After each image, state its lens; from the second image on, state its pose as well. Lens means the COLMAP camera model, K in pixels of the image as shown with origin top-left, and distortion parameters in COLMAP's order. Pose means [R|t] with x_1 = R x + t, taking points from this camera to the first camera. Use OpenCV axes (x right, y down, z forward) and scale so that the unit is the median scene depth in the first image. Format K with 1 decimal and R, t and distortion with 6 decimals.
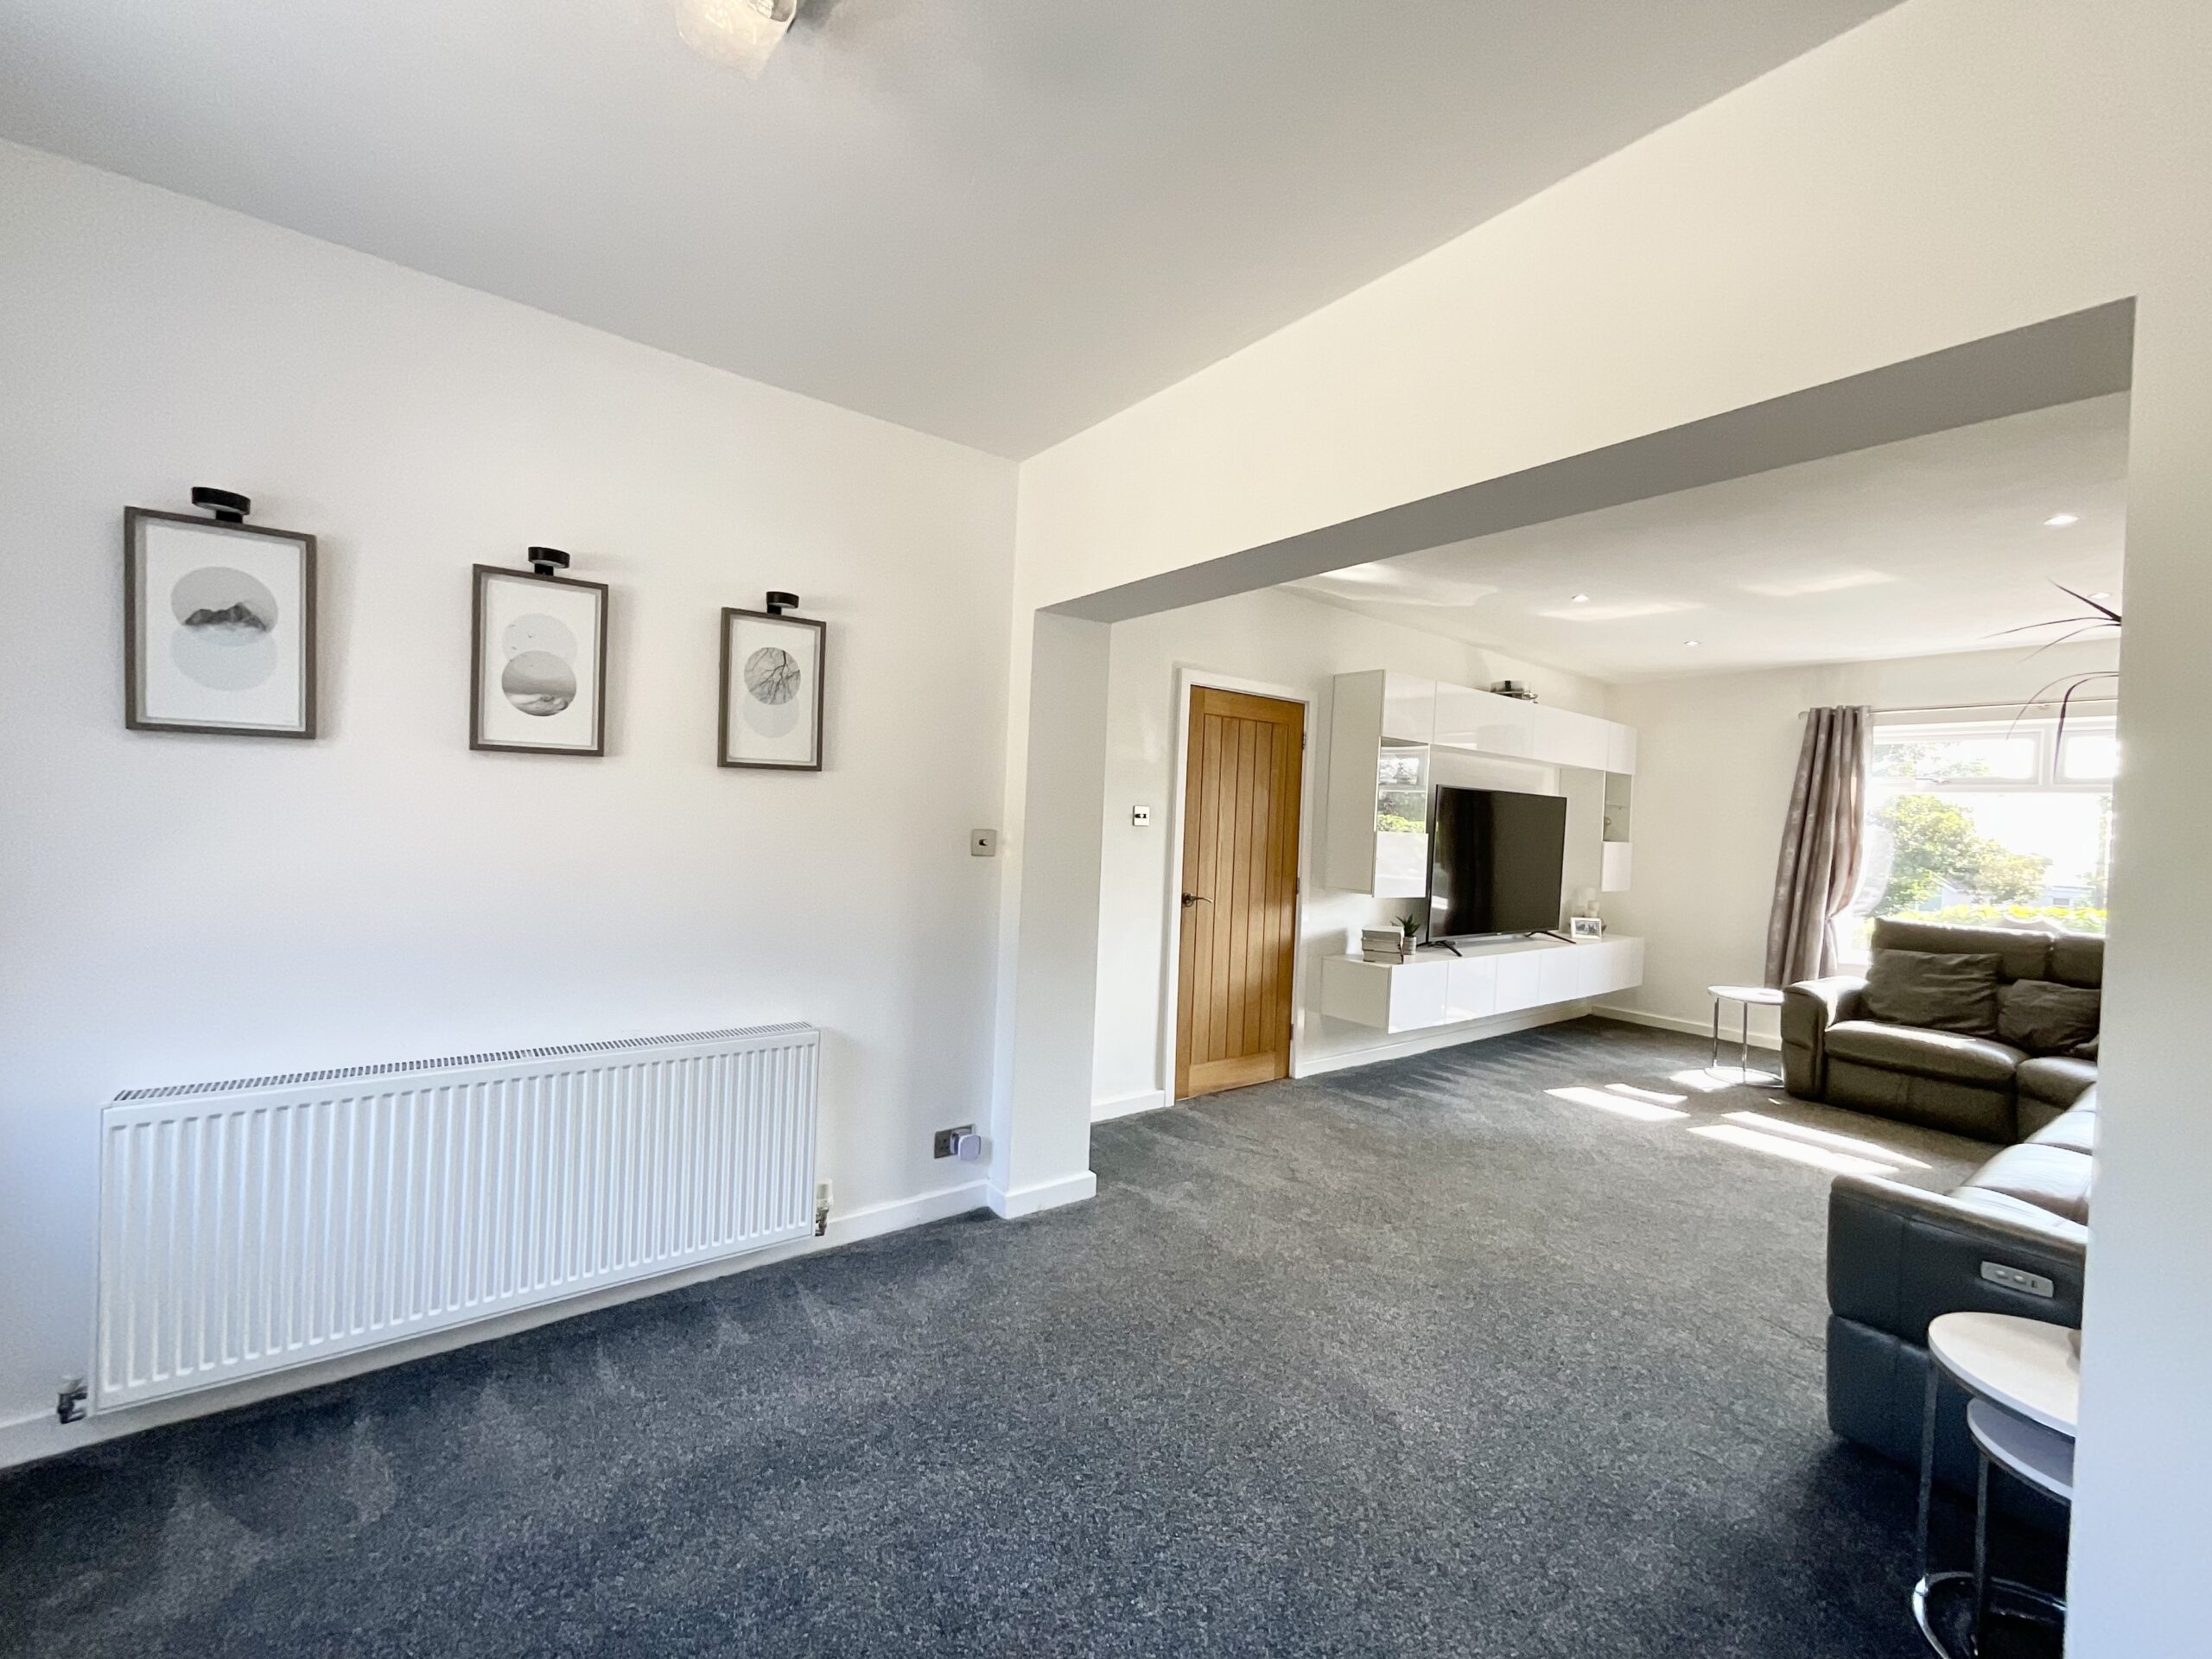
lens RADIAL K [[900.7, 0, 1103.6], [0, 900.7, 827.8], [0, 0, 1]] dist [-0.006737, 0.003808]
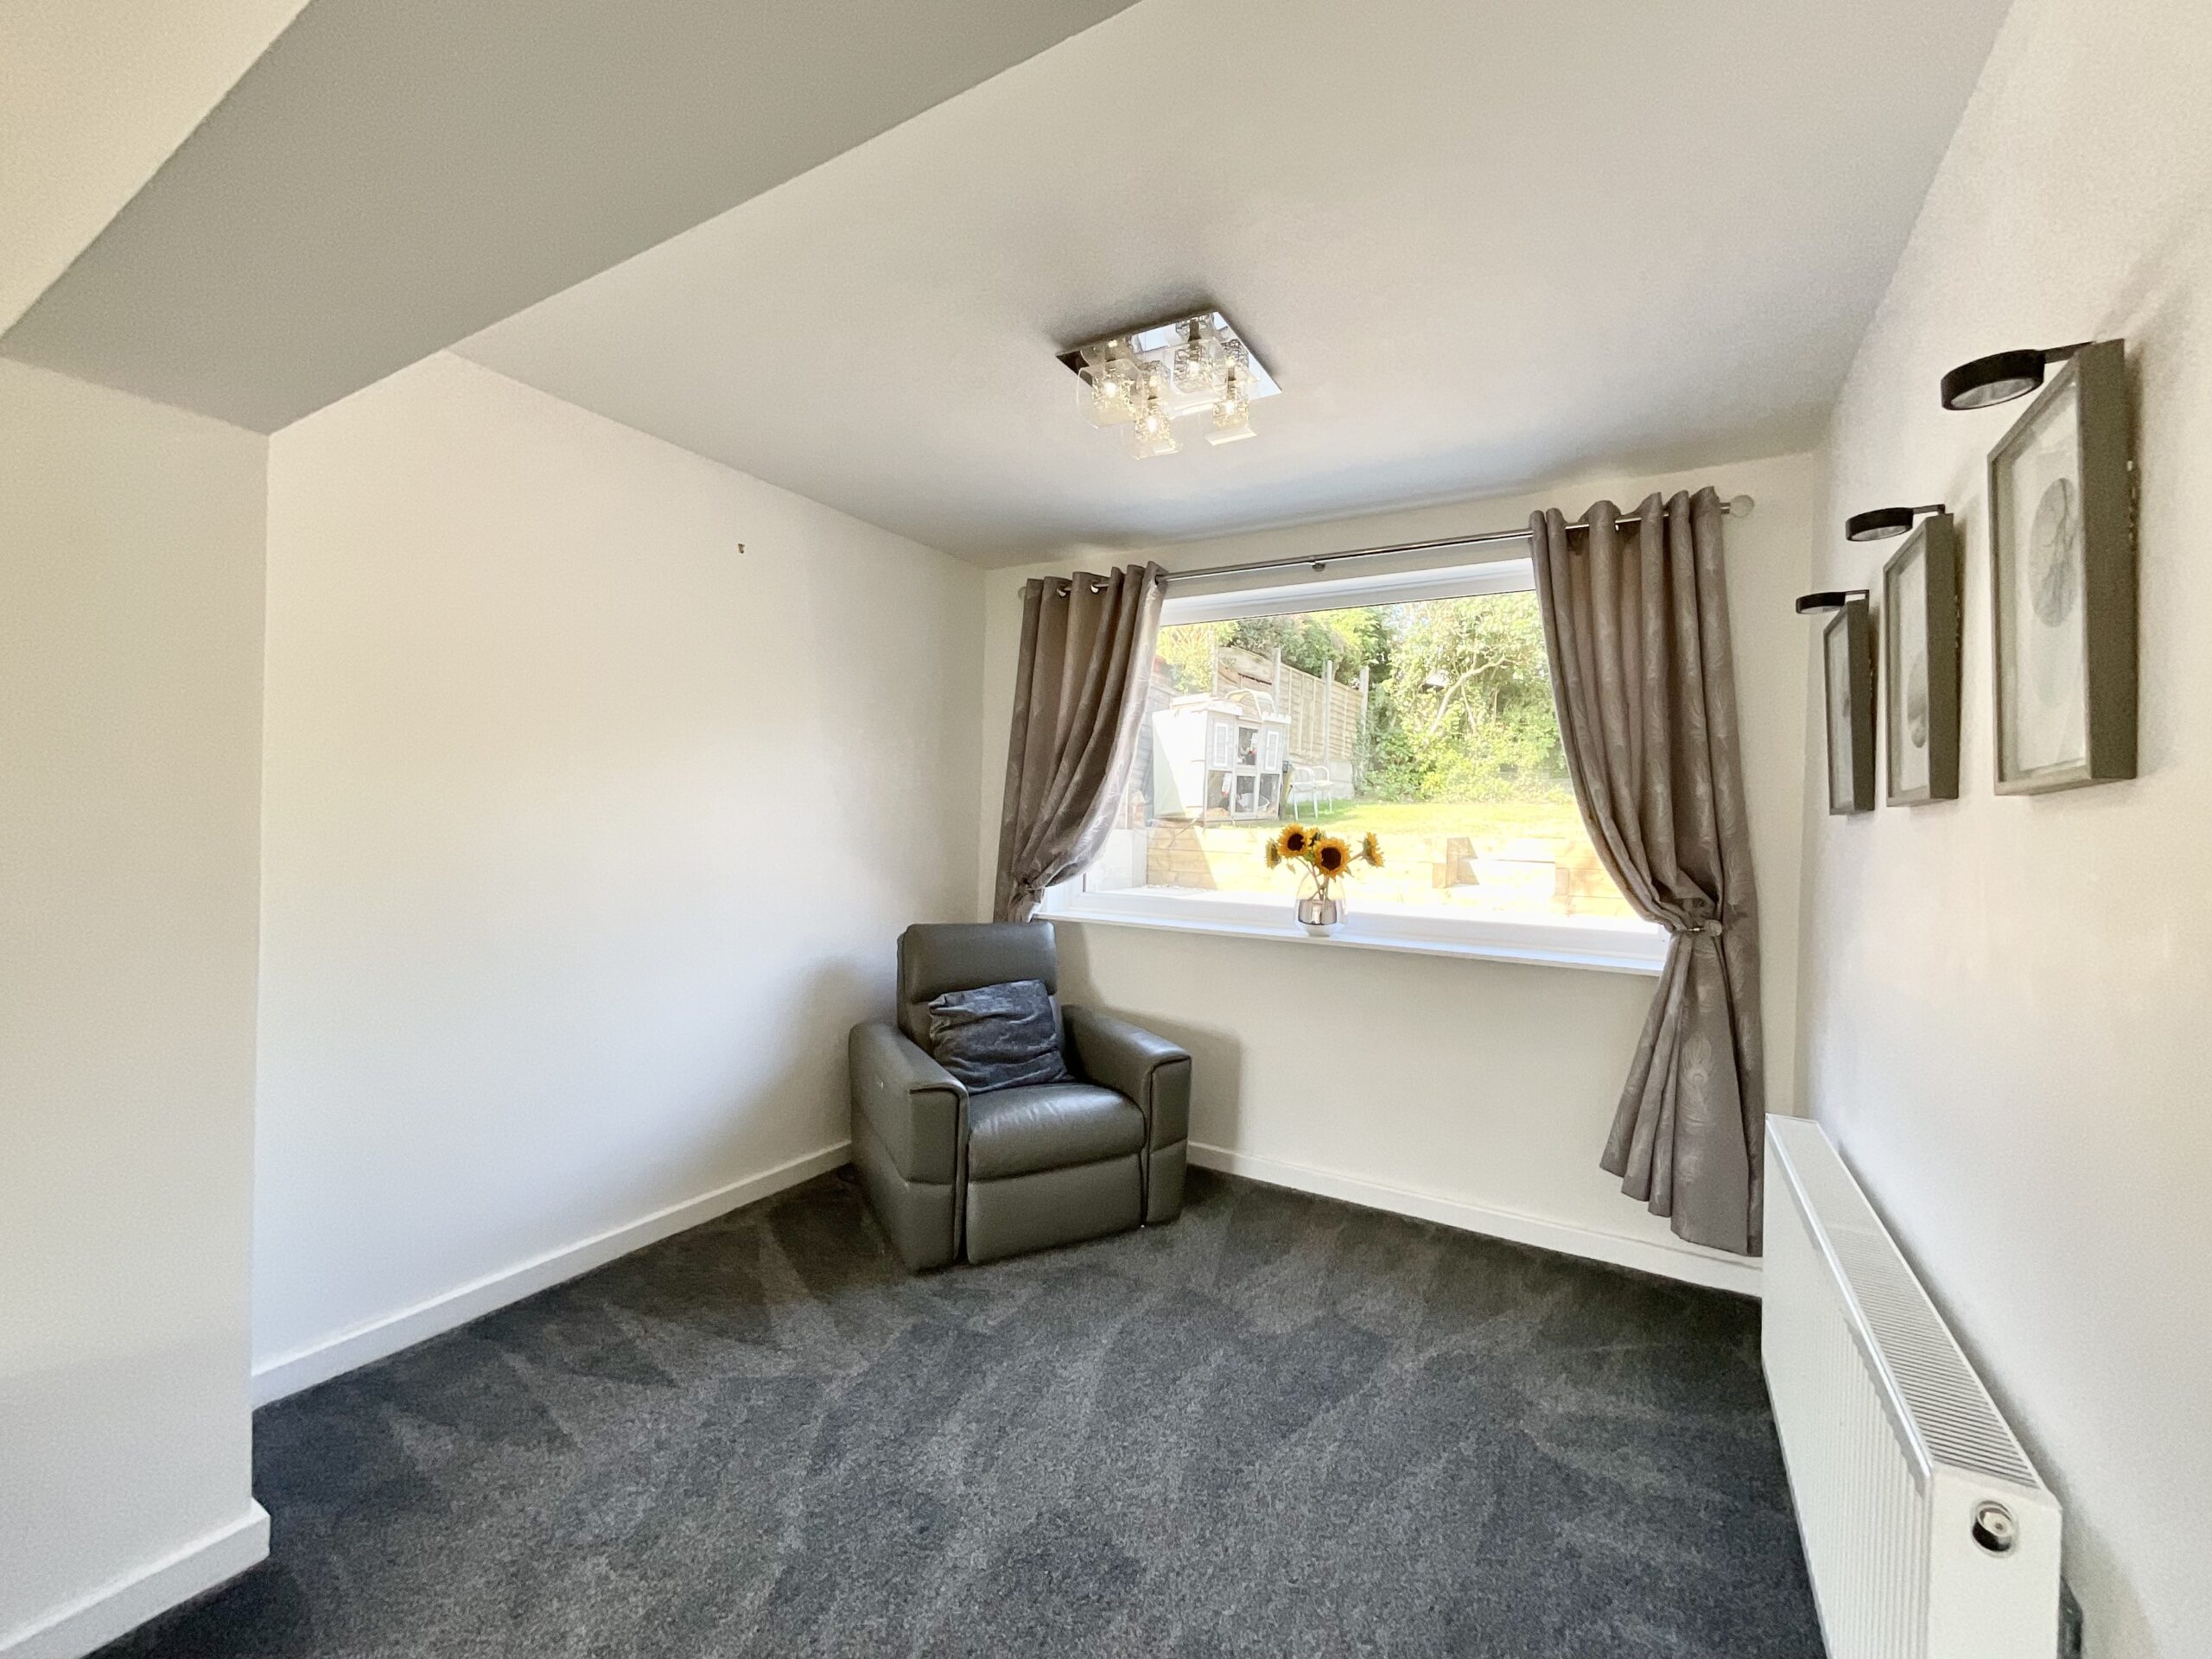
lens RADIAL K [[900.7, 0, 1105.7], [0, 900.7, 821.5], [0, 0, 1]] dist [-0.006737, 0.003808]
pose [[-0.927884, -0.068243, -0.366570, 0.090297], [-0.070837, 0.997467, -0.006388, -0.010643], [0.366077, 0.020039, -0.930369, 0.700129]]
